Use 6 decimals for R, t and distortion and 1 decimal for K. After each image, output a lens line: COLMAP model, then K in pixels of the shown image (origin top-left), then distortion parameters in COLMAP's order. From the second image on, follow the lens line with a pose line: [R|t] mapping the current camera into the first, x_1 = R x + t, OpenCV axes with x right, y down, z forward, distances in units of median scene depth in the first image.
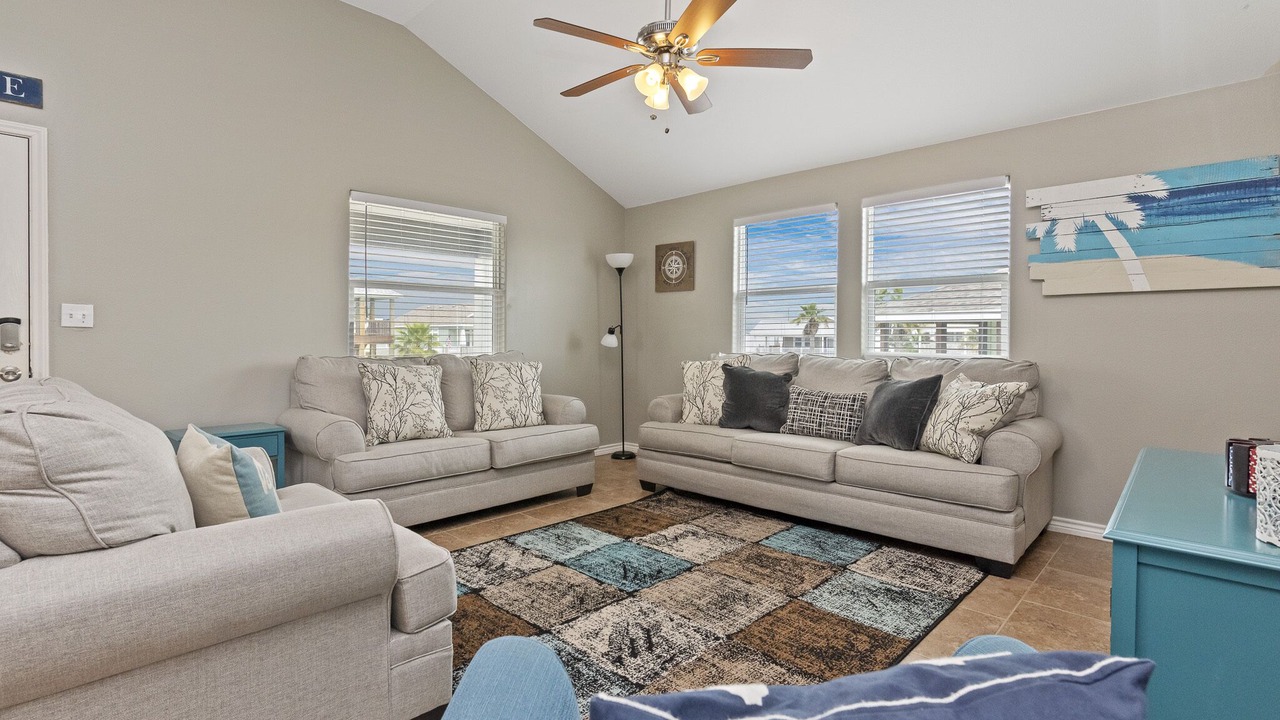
lens RADIAL K [[611.2, 0, 640.7], [0, 611.2, 347.8], [0, 0, 1]] dist [0.000567, -0.000327]
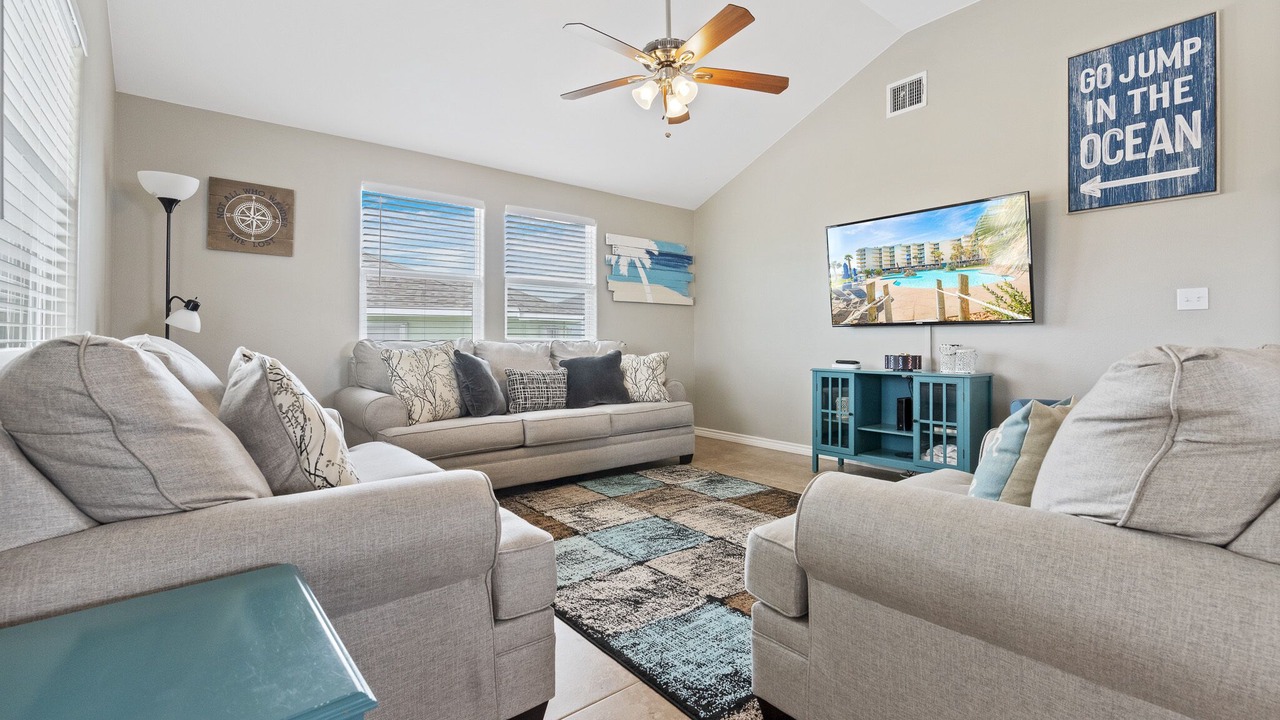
lens RADIAL K [[564.1, 0, 646.3], [0, 564.1, 340.3], [0, 0, 1]] dist [0.001478, -0.000969]
pose [[0.111833, -0.002971, 0.993723, -0.950774], [0.014916, 0.999888, 0.001311, 0.020790], [-0.993615, 0.014675, 0.111865, 0.879827]]
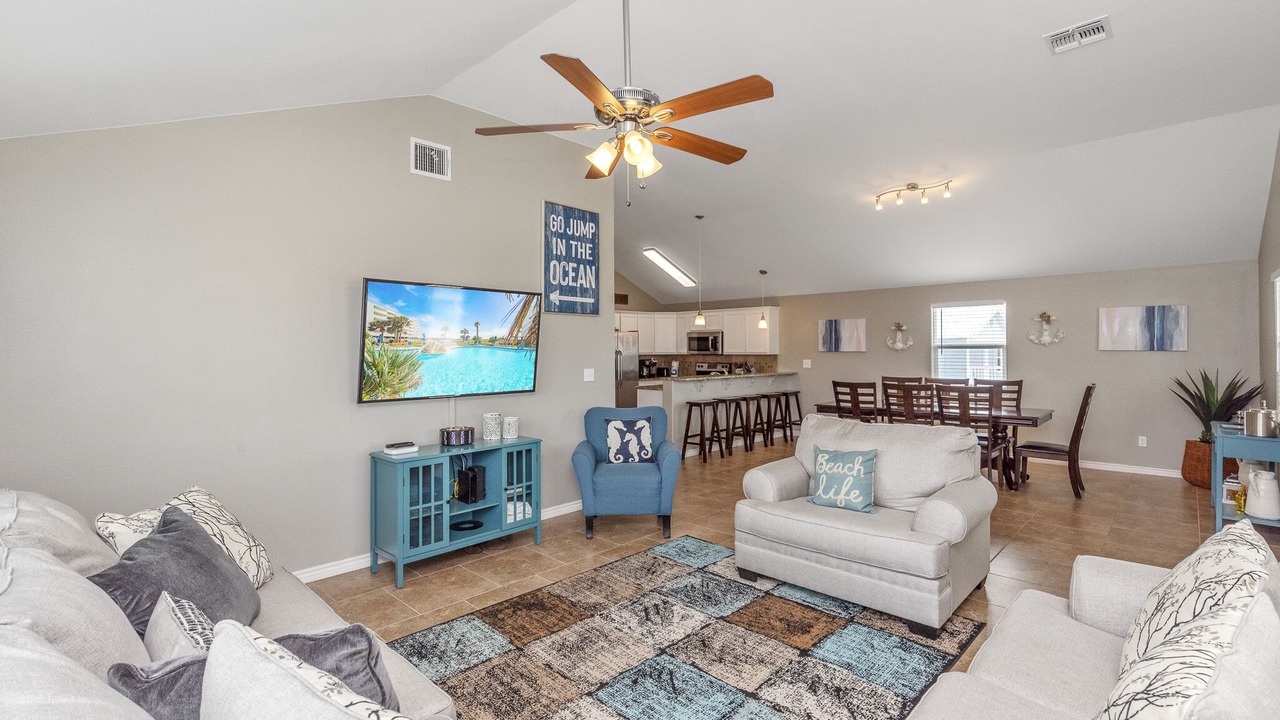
lens RADIAL K [[564.1, 0, 637.4], [0, 564.1, 351.9], [0, 0, 1]] dist [0.001478, -0.000969]
pose [[-0.999978, -0.001840, 0.006416, 0.021447], [-0.001740, 0.999877, 0.015594, -0.137753], [-0.006444, 0.015583, -0.999858, 1.758927]]
